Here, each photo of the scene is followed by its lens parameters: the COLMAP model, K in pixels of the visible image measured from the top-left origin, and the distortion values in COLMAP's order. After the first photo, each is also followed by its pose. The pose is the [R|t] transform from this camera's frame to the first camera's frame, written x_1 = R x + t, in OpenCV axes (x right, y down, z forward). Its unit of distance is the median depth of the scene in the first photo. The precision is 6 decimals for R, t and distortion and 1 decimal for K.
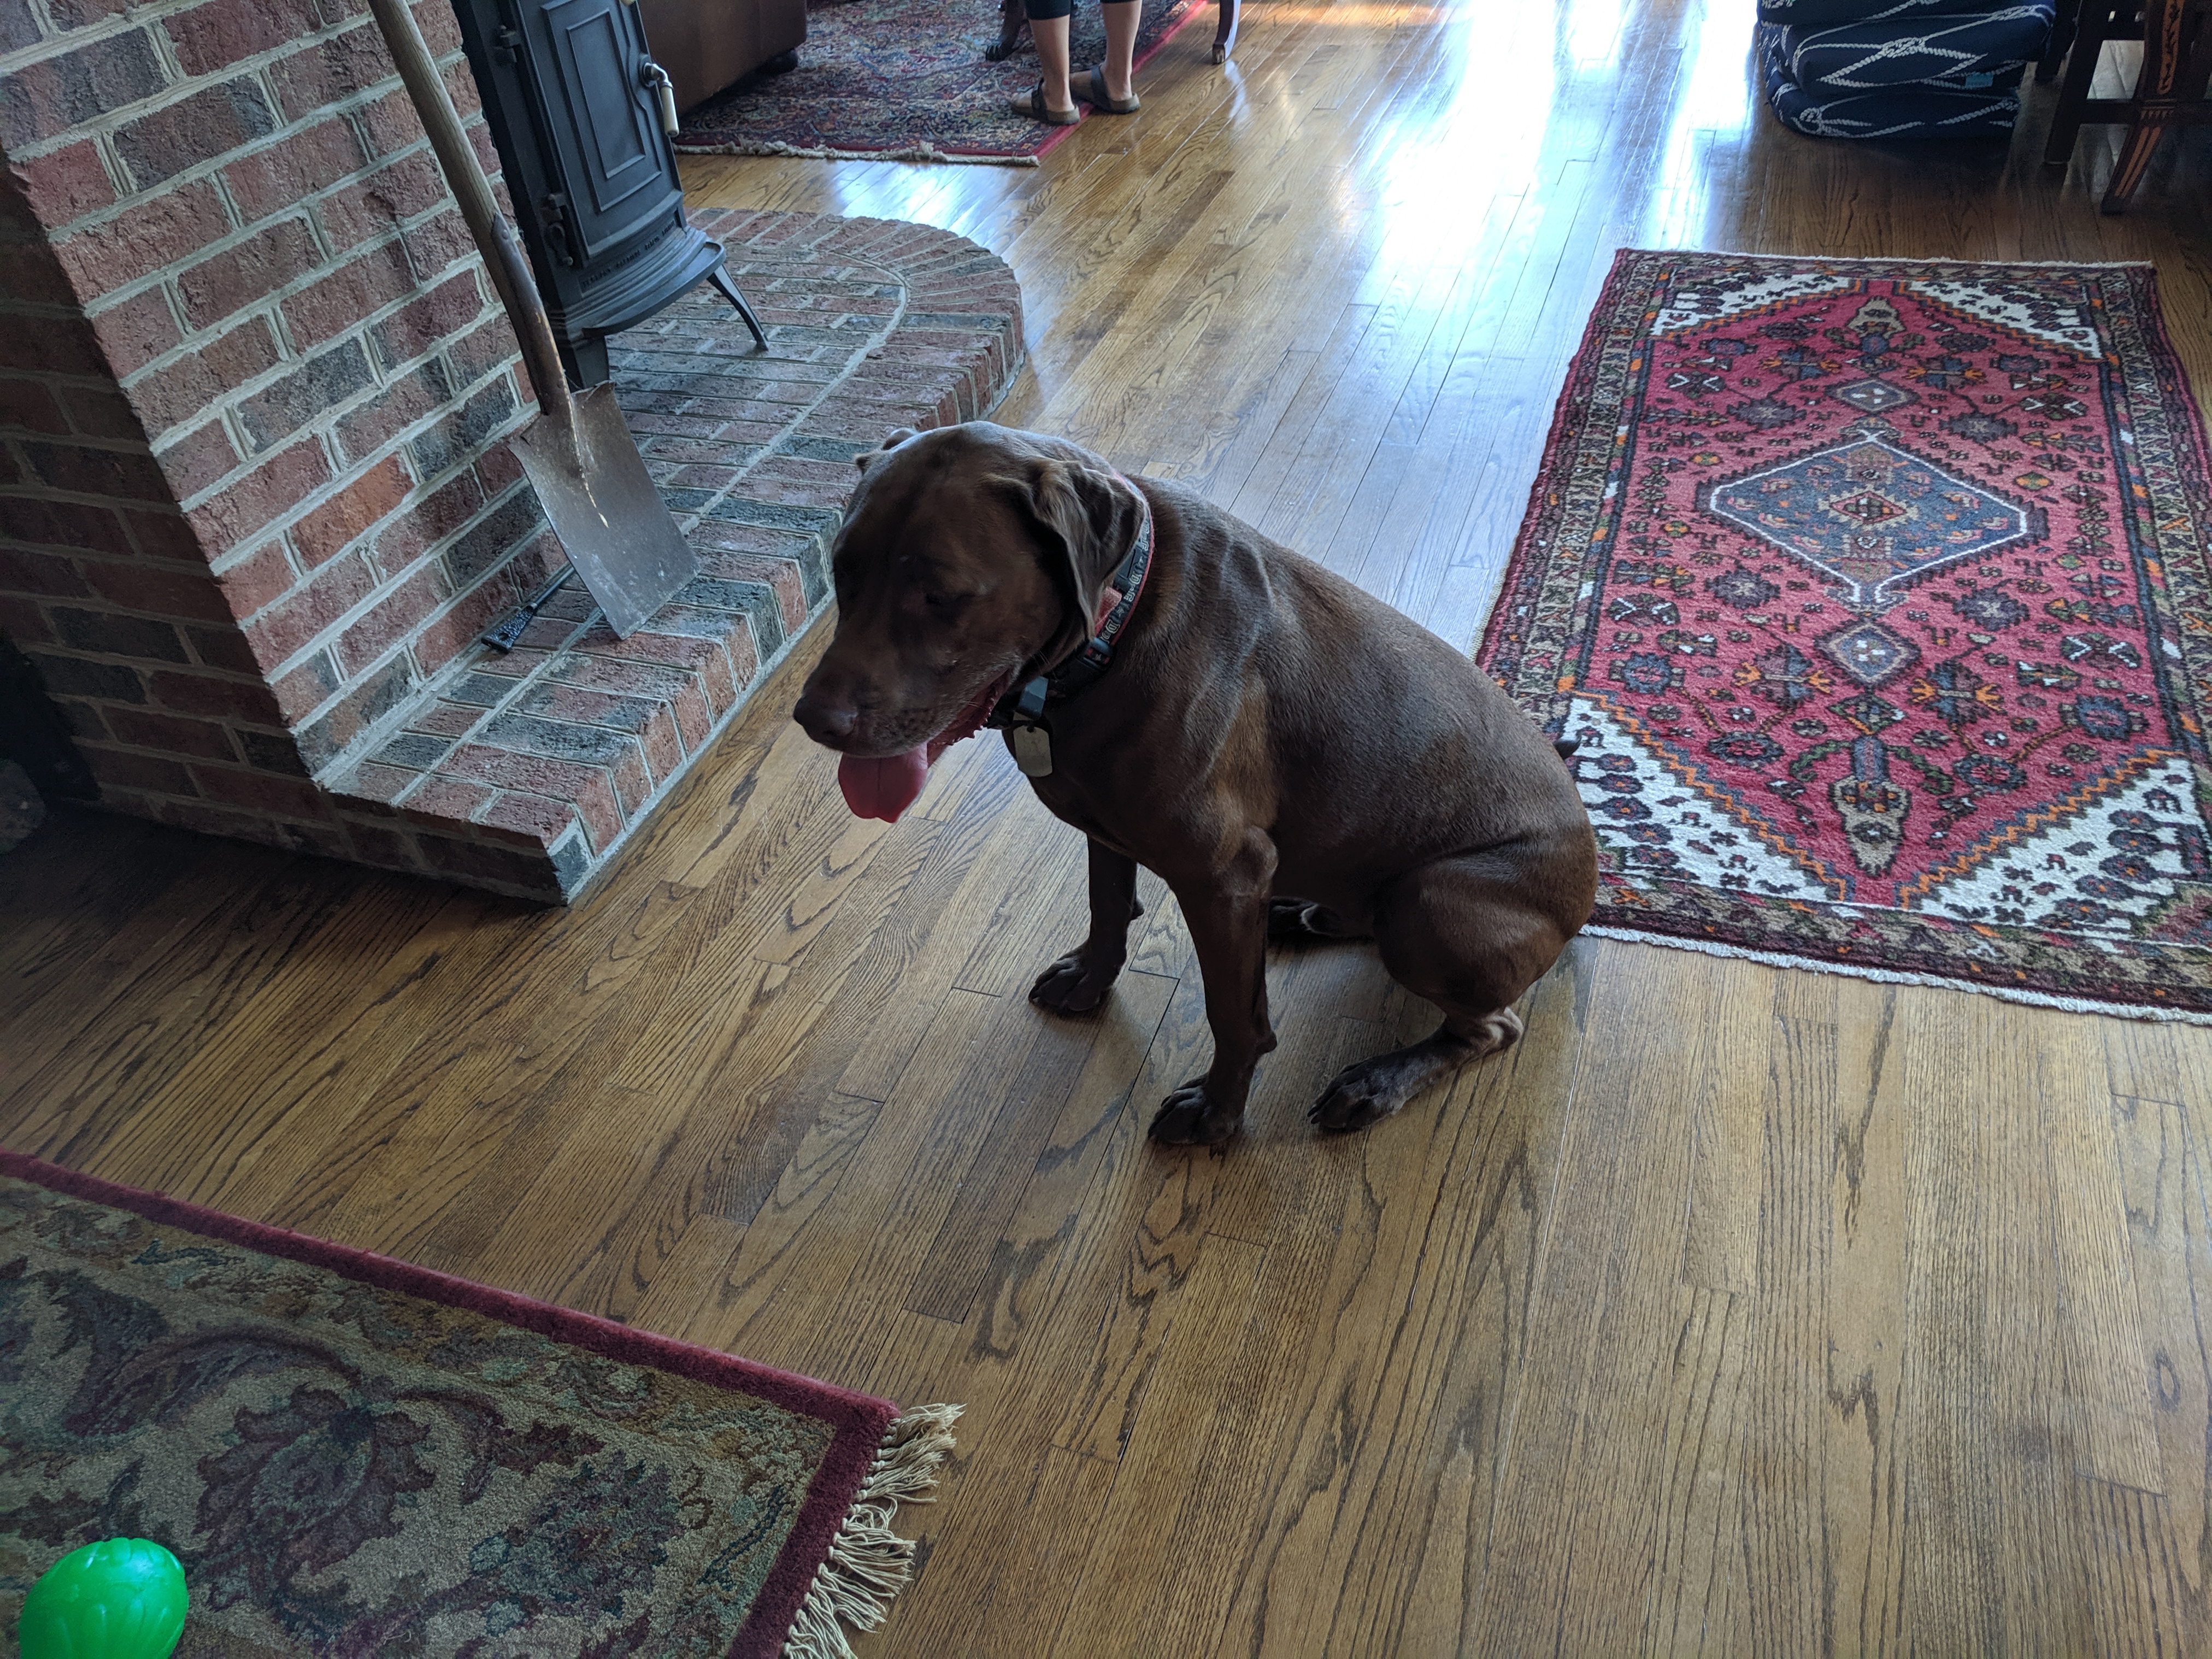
lens RADIAL K [[1655.9, 0, 1106.0], [0, 1655.9, 834.1], [0, 0, 1]] dist [-0.014260, 0.024198]
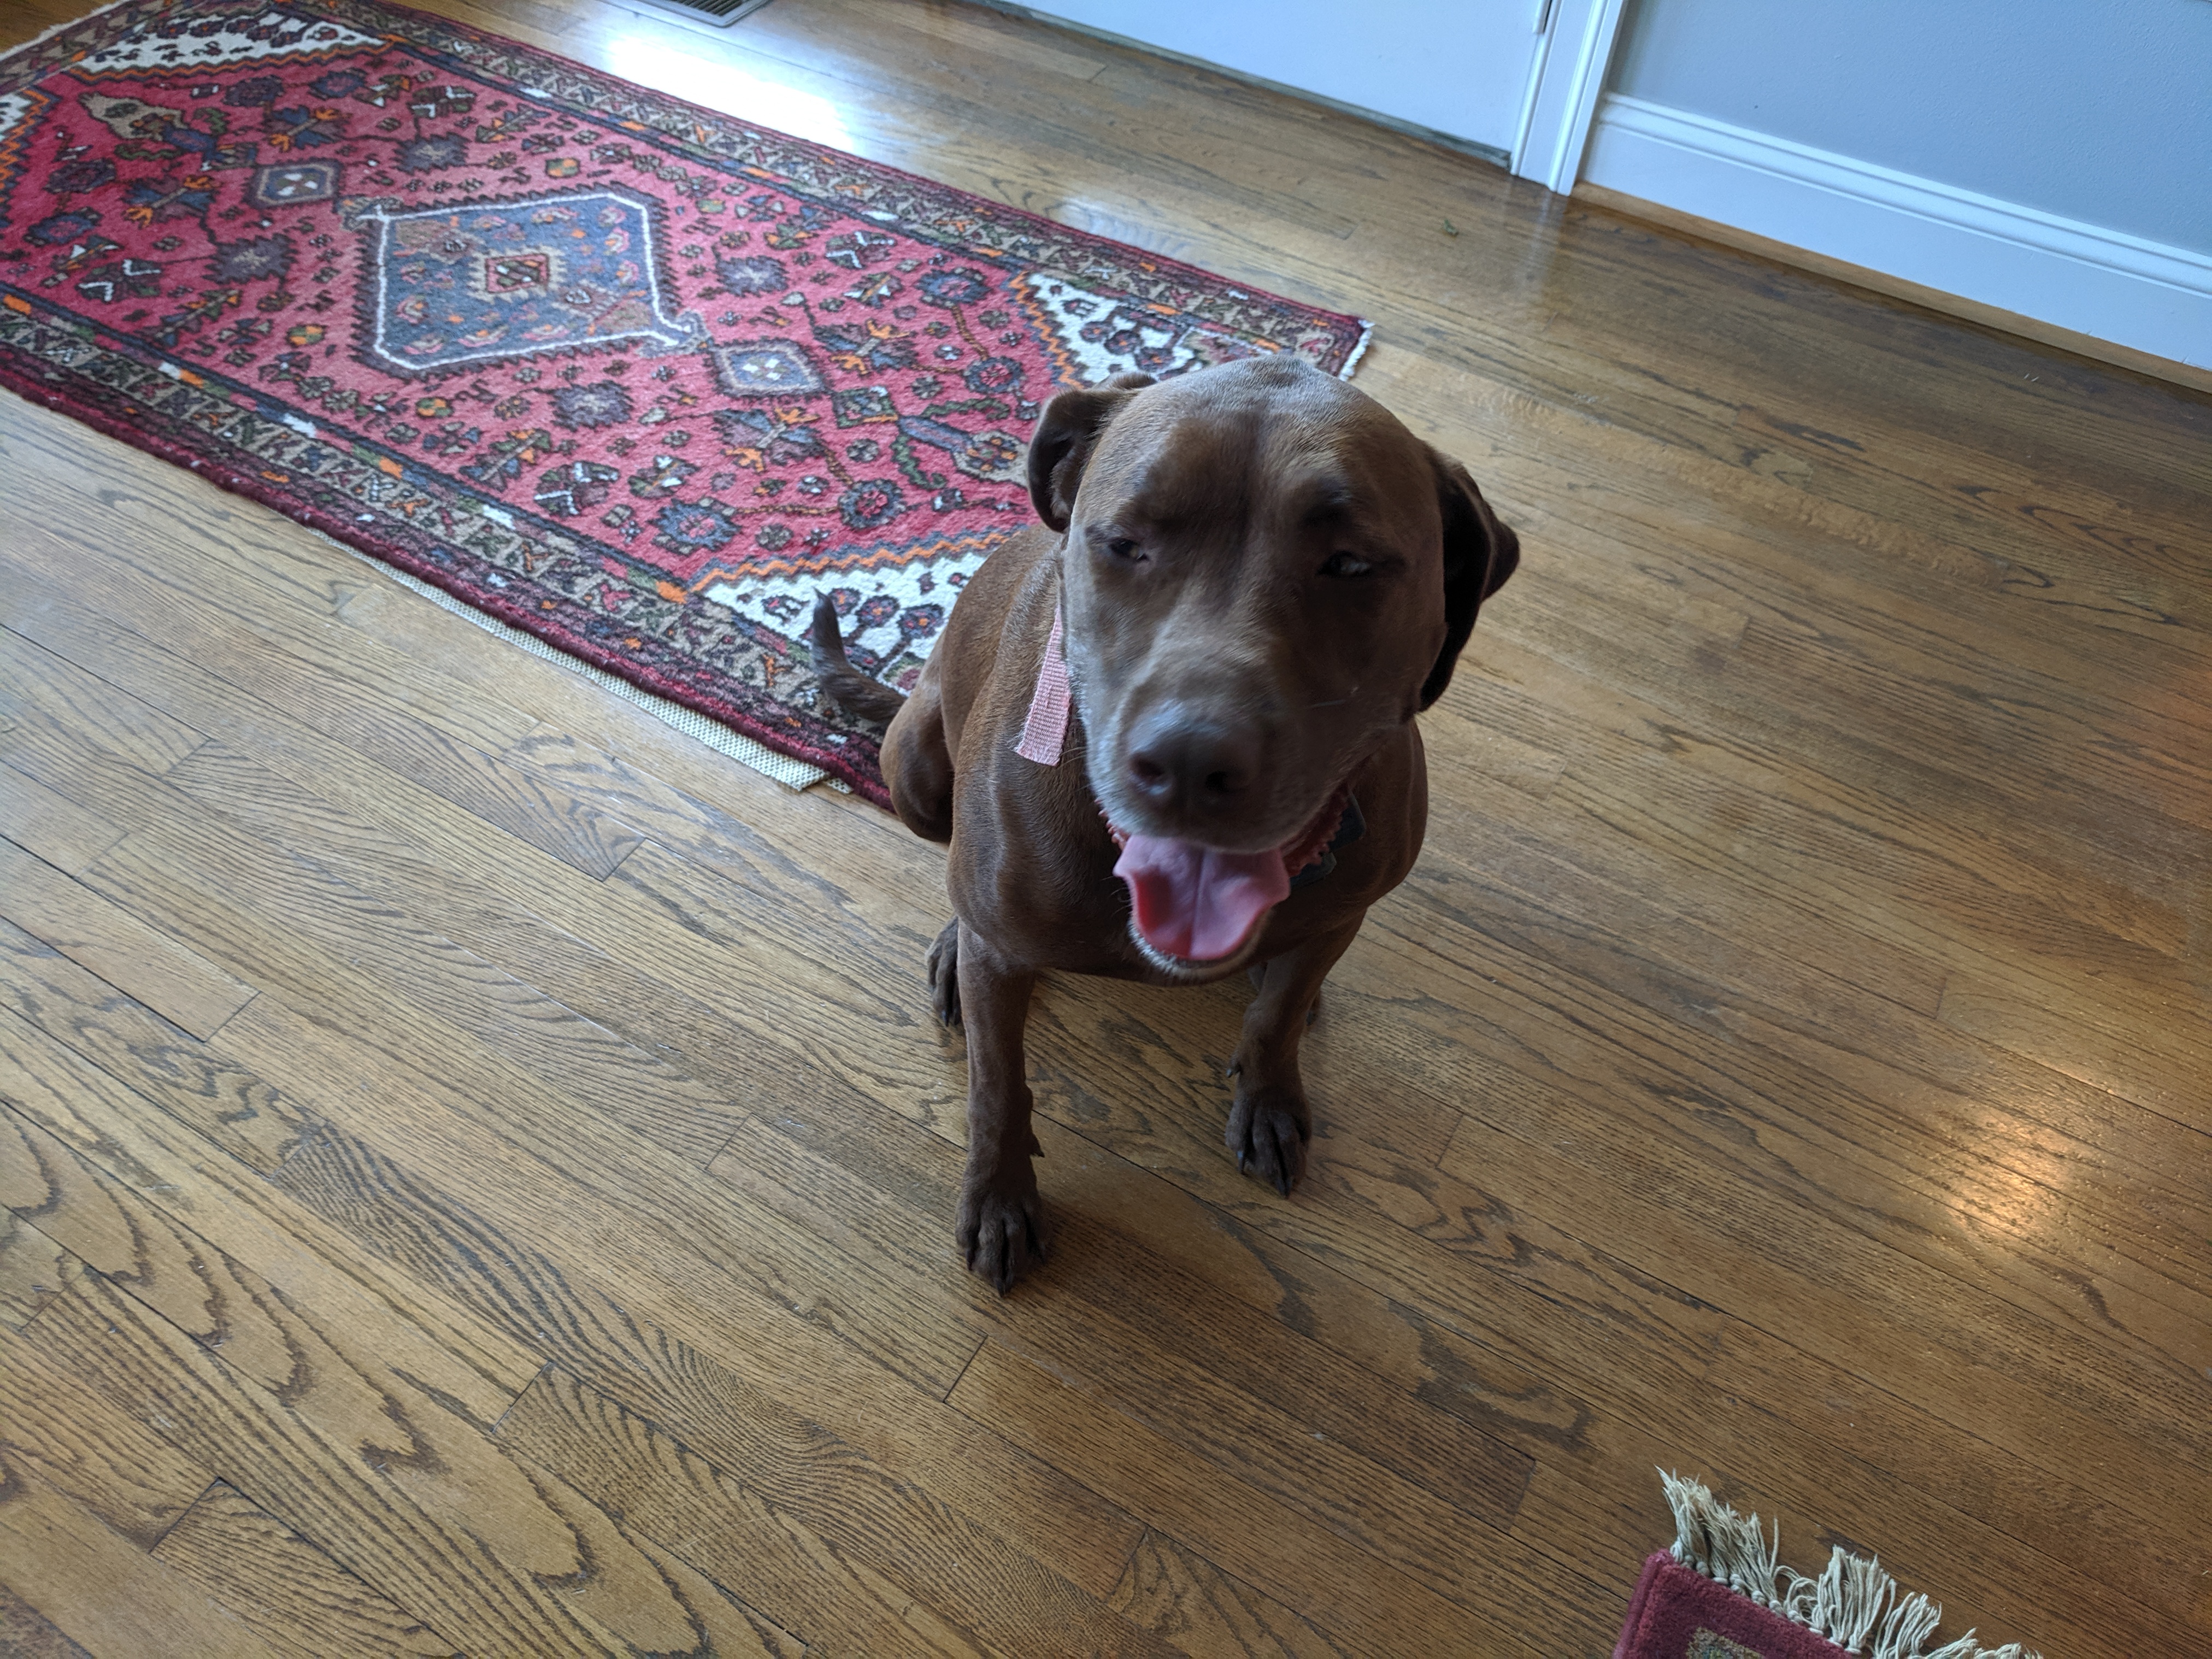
lens RADIAL K [[1655.9, 0, 1105.7], [0, 1655.9, 827.3], [0, 0, 1]] dist [-0.014260, 0.024198]
pose [[0.178015, -0.700755, 0.690835, -0.289035], [0.586683, 0.639207, 0.497209, -0.264634], [-0.790009, 0.316790, 0.524910, 0.400601]]
